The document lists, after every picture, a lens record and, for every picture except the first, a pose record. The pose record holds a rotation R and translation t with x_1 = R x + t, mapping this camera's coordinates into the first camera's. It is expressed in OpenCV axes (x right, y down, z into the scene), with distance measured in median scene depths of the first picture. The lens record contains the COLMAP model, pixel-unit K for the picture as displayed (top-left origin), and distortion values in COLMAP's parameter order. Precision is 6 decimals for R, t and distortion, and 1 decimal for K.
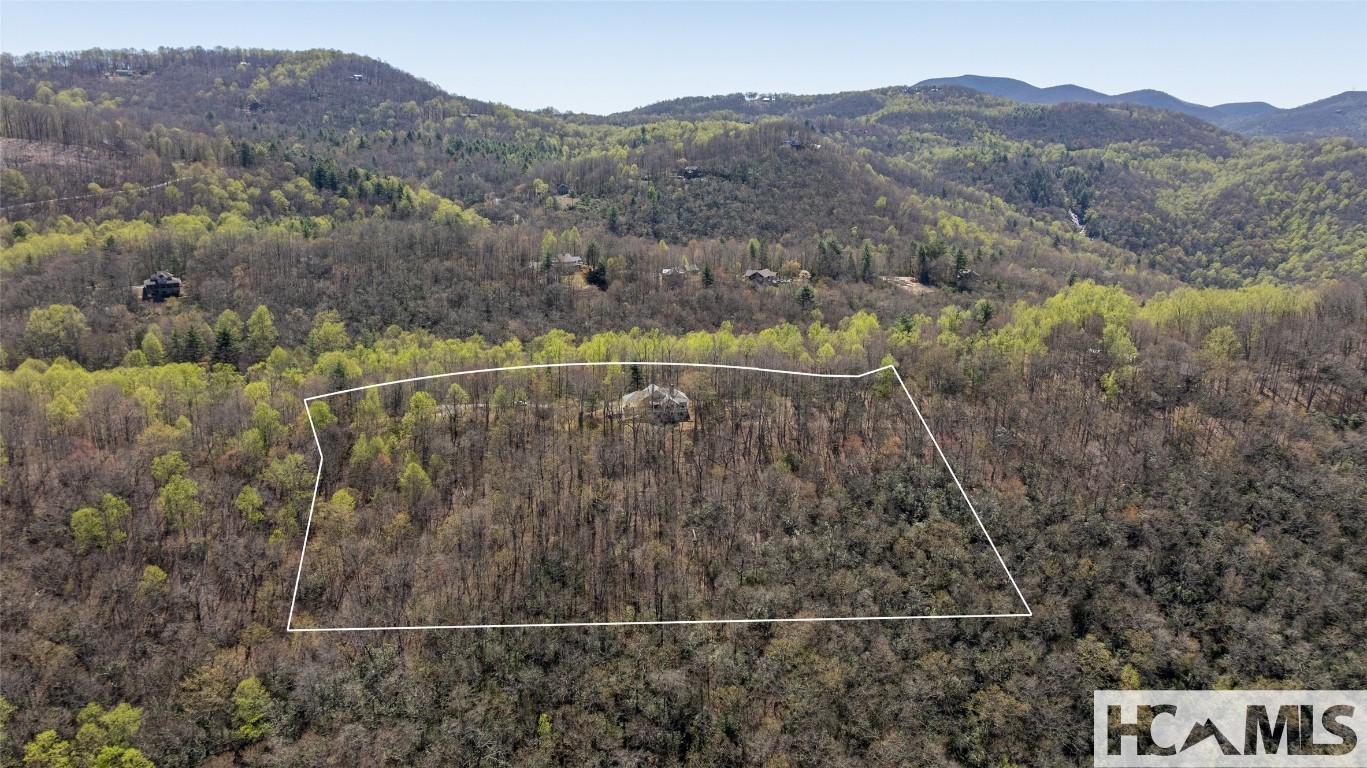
lens RADIAL K [[956.0, 0, 678.3], [0, 956.0, 380.6], [0, 0, 1]] dist [-0.011571, 0.001346]
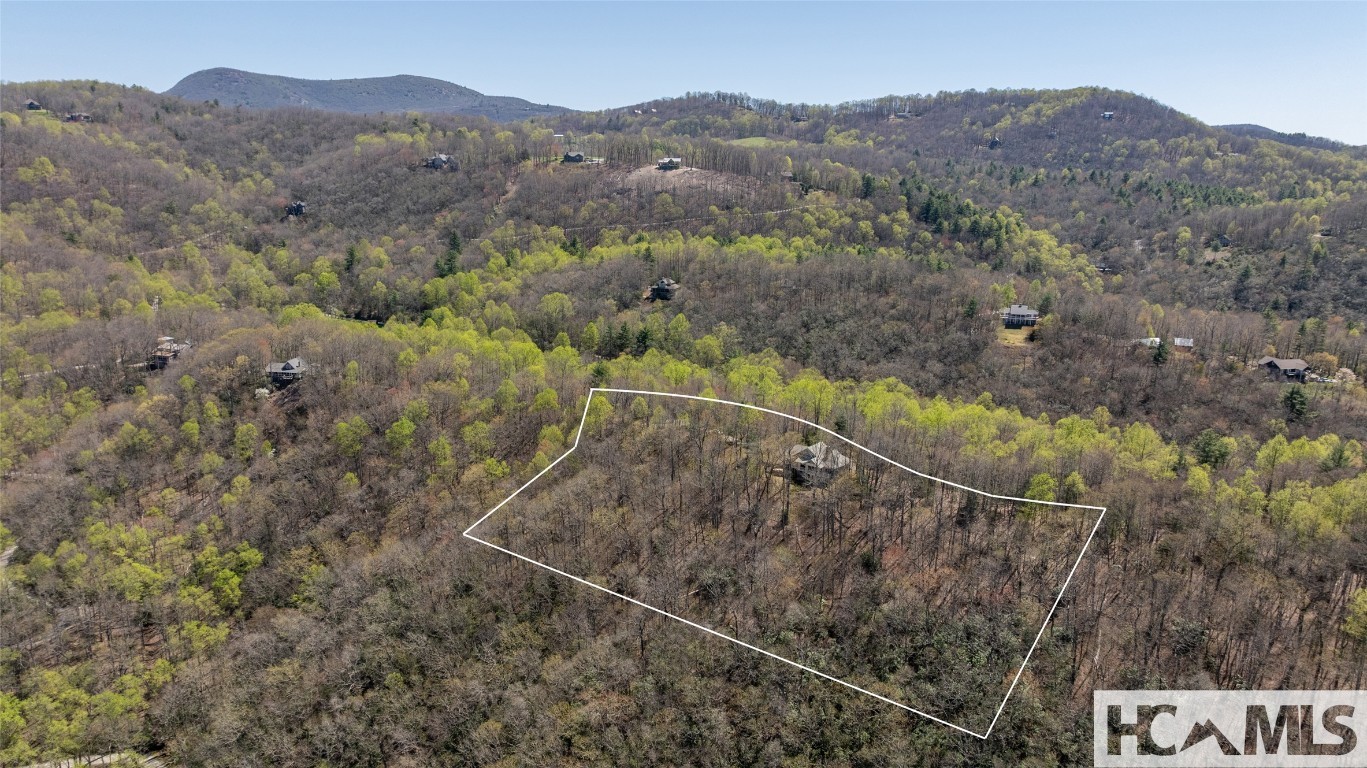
lens RADIAL K [[956.0, 0, 678.3], [0, 956.0, 380.6], [0, 0, 1]] dist [-0.011571, 0.001346]
pose [[0.679626, 0.169839, -0.713627, 0.106790], [-0.197548, 0.979263, 0.044923, -0.014453], [0.706459, 0.110445, 0.699084, 0.057668]]
